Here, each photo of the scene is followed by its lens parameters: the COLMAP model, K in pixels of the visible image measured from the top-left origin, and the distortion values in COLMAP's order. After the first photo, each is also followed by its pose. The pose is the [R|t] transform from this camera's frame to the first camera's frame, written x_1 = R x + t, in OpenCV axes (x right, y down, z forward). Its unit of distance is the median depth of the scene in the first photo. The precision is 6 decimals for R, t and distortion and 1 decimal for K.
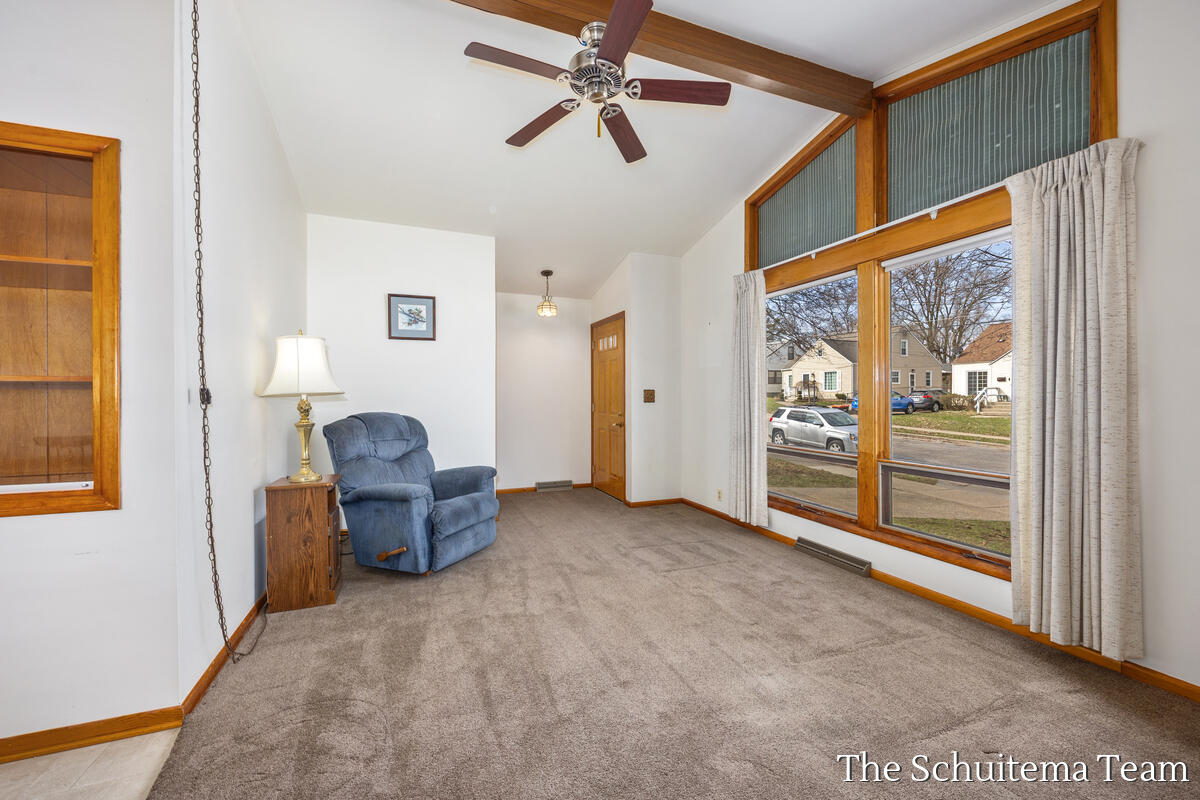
lens RADIAL K [[480.5, 0, 601.8], [0, 480.5, 395.9], [0, 0, 1]] dist [-0.000687, 0.000224]
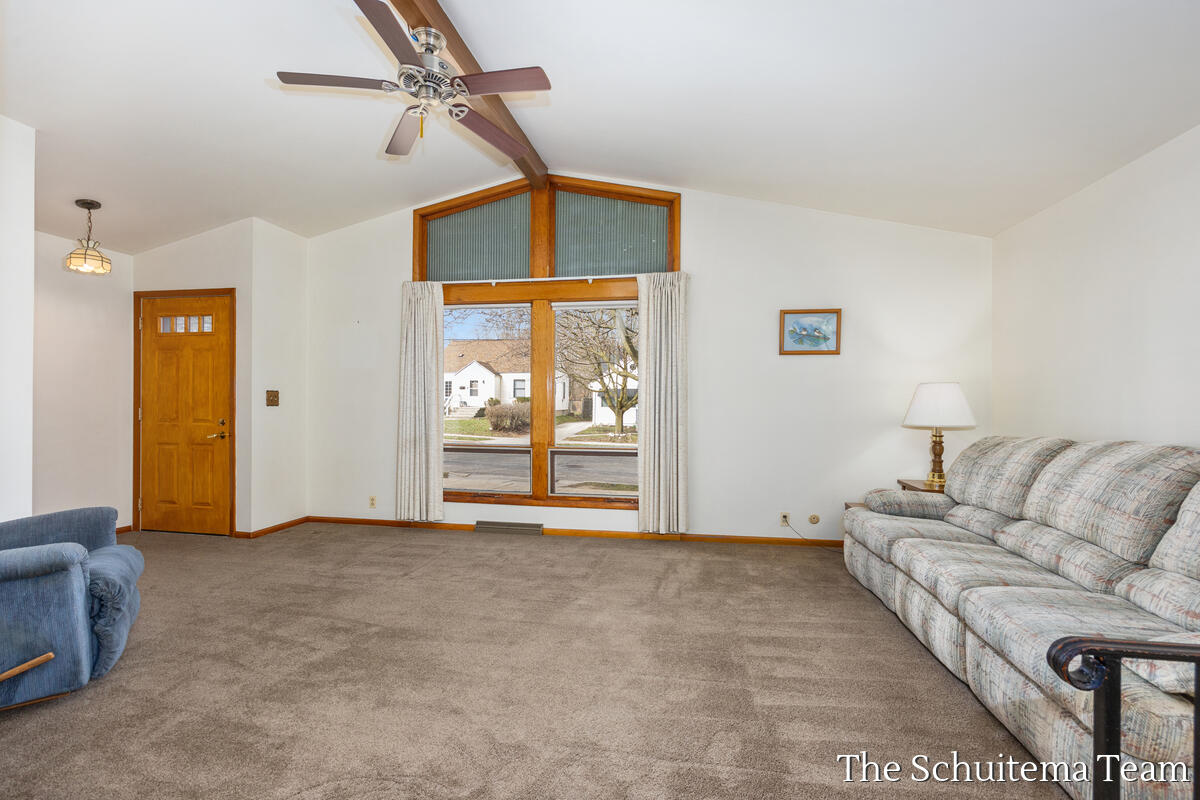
lens RADIAL K [[522.3, 0, 600.0], [0, 522.3, 400.0], [0, 0, 1]] dist [-0.000935, 0.000085]
pose [[0.528366, 0.008319, 0.848976, -0.554903], [-0.006857, 0.999961, -0.005531, 0.006326], [-0.848989, -0.002899, 0.528402, 0.087339]]
